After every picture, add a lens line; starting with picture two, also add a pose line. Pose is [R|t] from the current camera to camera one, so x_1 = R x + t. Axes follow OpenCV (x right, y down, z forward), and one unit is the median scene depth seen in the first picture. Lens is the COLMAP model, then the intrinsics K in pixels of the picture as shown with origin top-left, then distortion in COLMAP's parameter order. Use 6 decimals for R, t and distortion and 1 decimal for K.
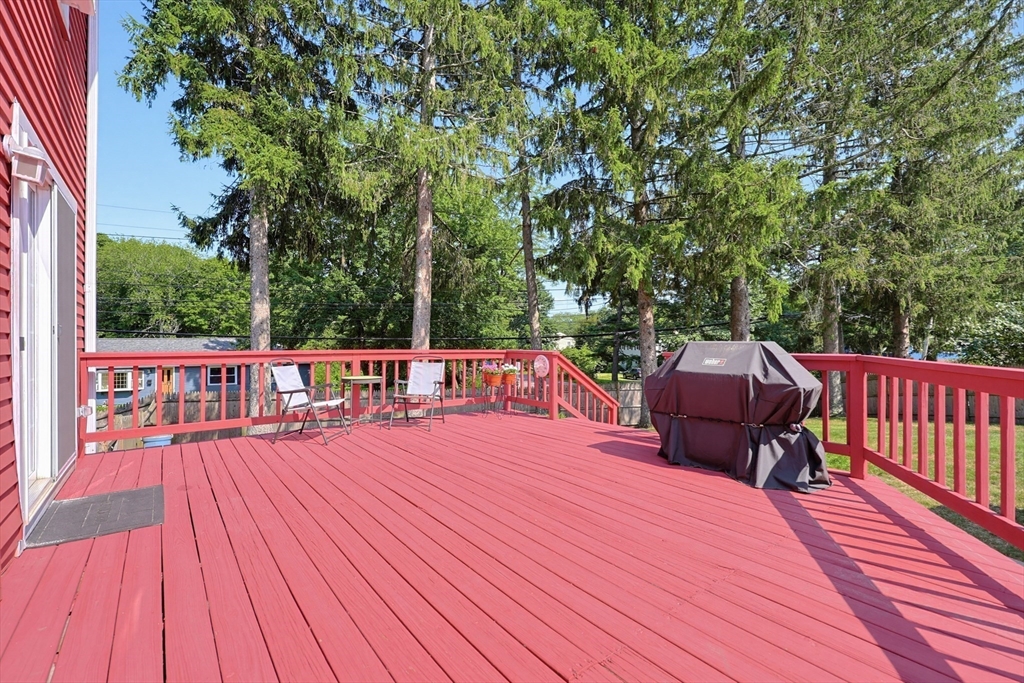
lens RADIAL K [[451.0, 0, 516.7], [0, 451.0, 340.8], [0, 0, 1]] dist [0.003007, -0.000223]
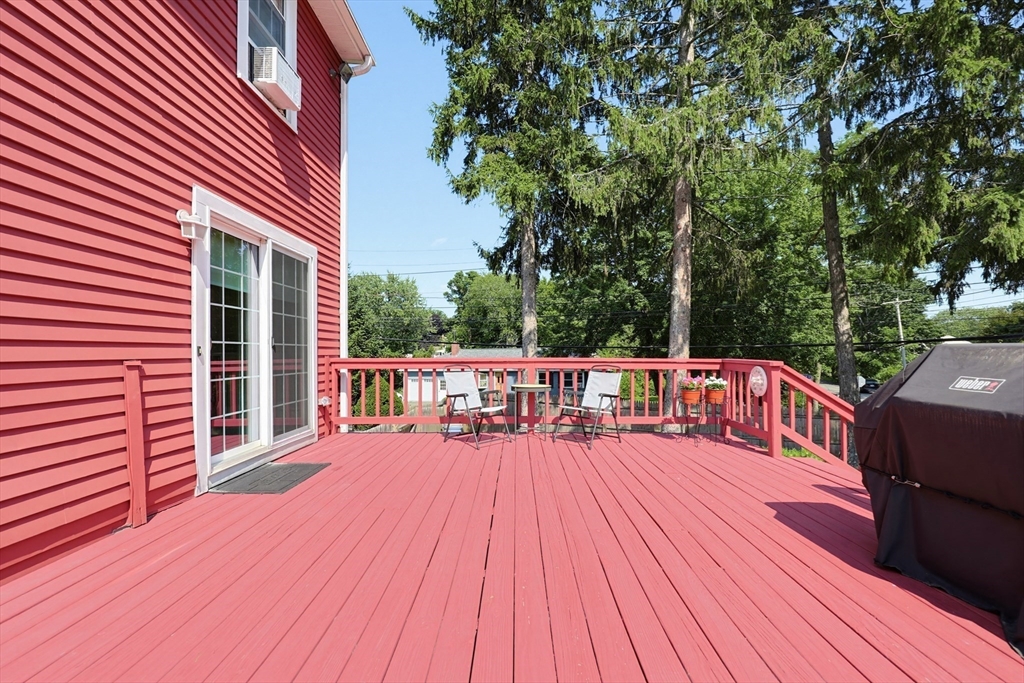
lens RADIAL K [[455.8, 0, 507.0], [0, 455.8, 345.3], [0, 0, 1]] dist [-0.000400, -0.000131]
pose [[0.774212, -0.011456, -0.632823, 0.098237], [0.005408, 0.999919, -0.011485, 0.001905], [0.632904, 0.005470, 0.774211, 0.080046]]
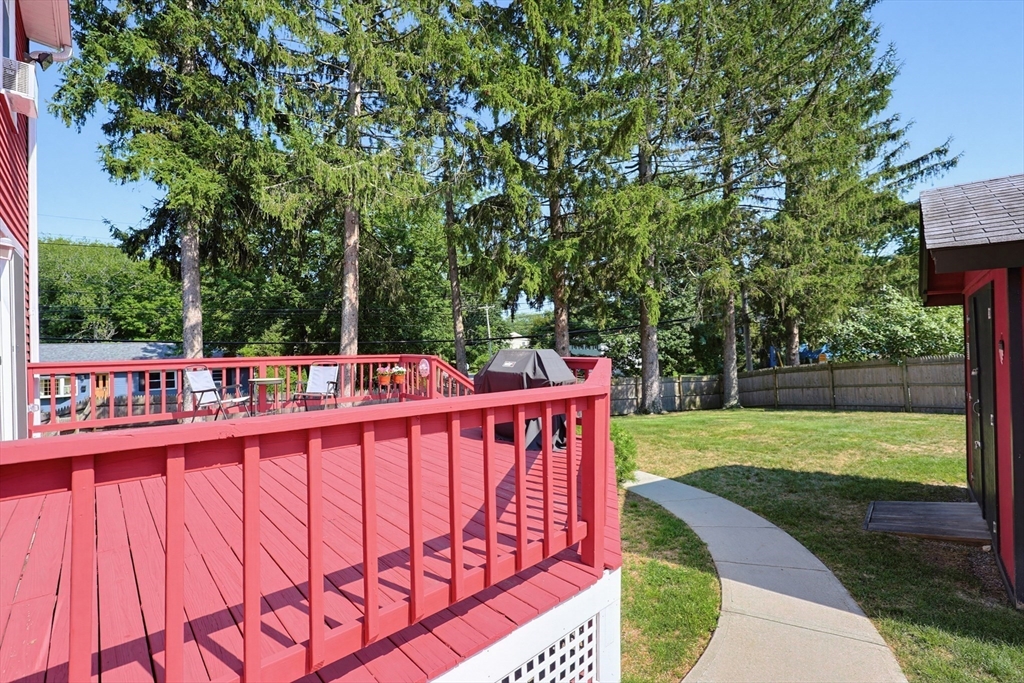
lens RADIAL K [[455.8, 0, 507.0], [0, 455.8, 345.3], [0, 0, 1]] dist [-0.000400, -0.000131]
pose [[0.997655, -0.010463, 0.067642, 0.092548], [0.009762, 0.999895, 0.010683, -0.007480], [-0.067747, -0.009998, 0.997652, -0.114984]]
